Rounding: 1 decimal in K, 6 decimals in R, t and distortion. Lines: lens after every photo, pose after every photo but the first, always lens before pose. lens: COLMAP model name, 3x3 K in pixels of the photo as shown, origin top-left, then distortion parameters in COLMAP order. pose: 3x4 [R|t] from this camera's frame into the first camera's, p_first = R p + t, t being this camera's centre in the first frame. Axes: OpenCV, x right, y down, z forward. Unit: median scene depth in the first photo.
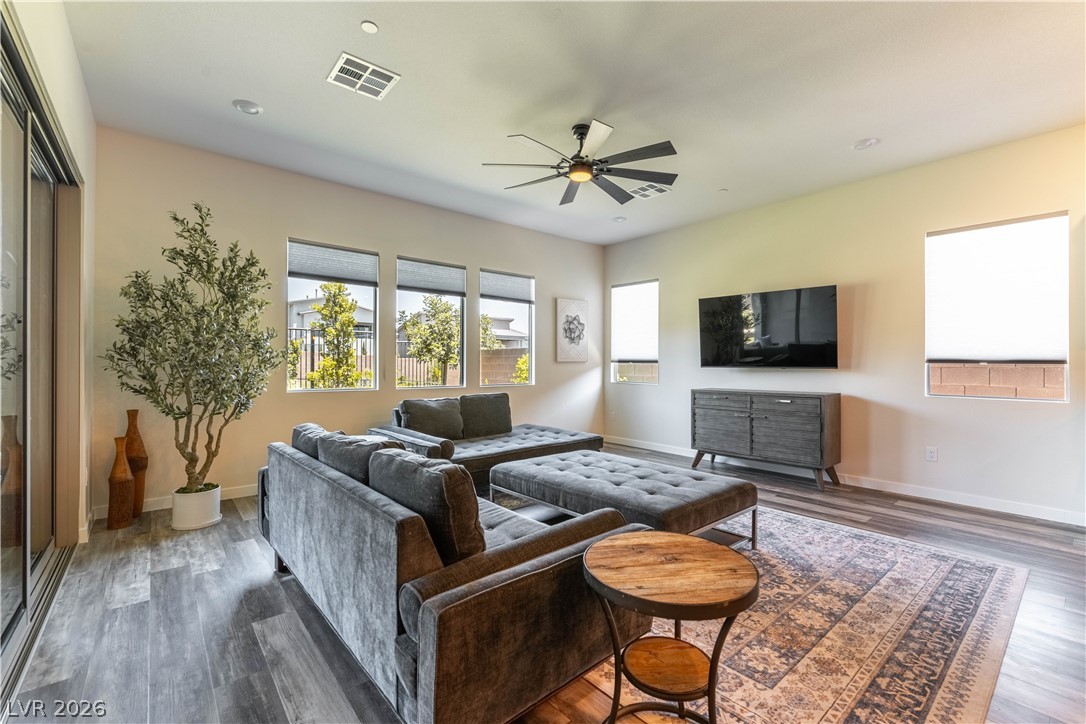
lens RADIAL K [[467.7, 0, 541.3], [0, 467.7, 372.2], [0, 0, 1]] dist [-0.011702, 0.000319]
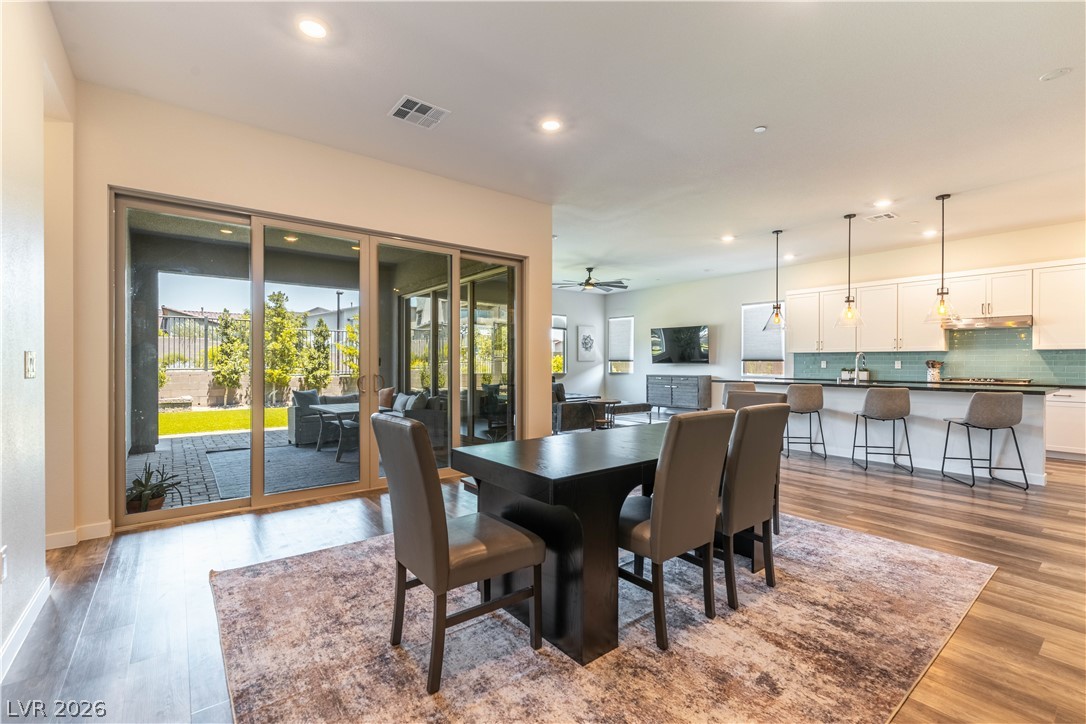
lens RADIAL K [[470.4, 0, 538.9], [0, 470.4, 352.9], [0, 0, 1]] dist [0.000346, 0.000068]
pose [[0.999371, -0.009235, -0.034233, -0.058853], [0.008119, 0.999436, -0.032578, 0.004900], [0.034514, 0.032279, 0.998883, -0.856833]]
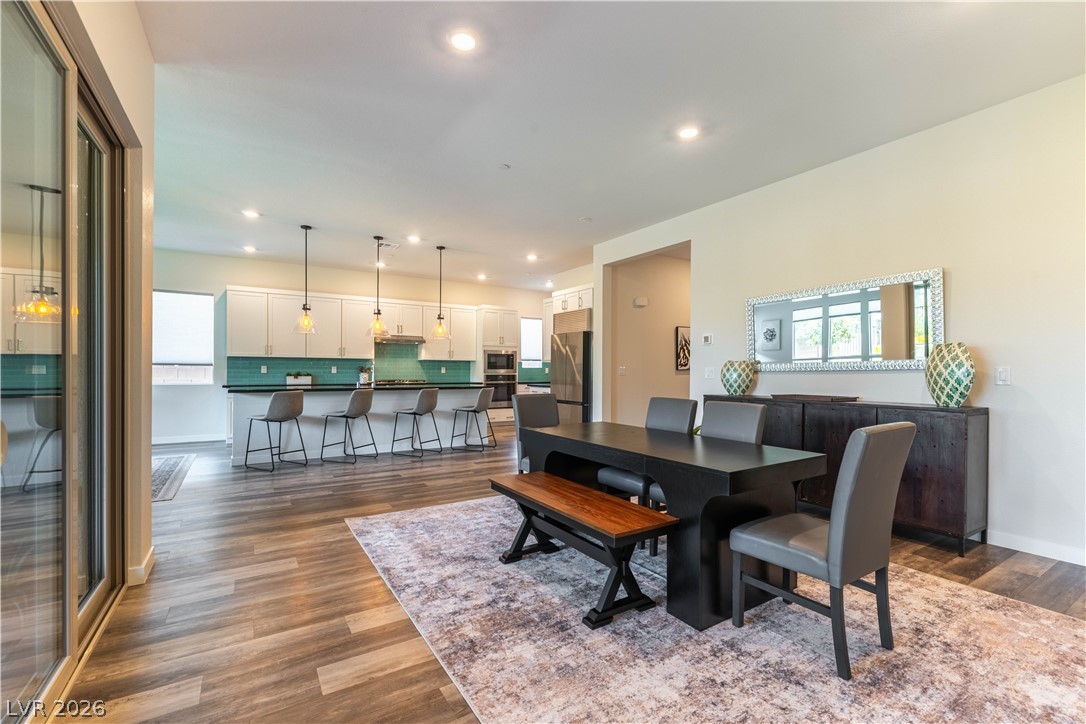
lens RADIAL K [[467.7, 0, 541.3], [0, 467.7, 372.2], [0, 0, 1]] dist [-0.011702, 0.000319]
pose [[0.141526, -0.014343, 0.989831, -0.446469], [0.005059, 0.999892, 0.013766, -0.004903], [-0.989922, 0.003060, 0.141584, -0.426157]]
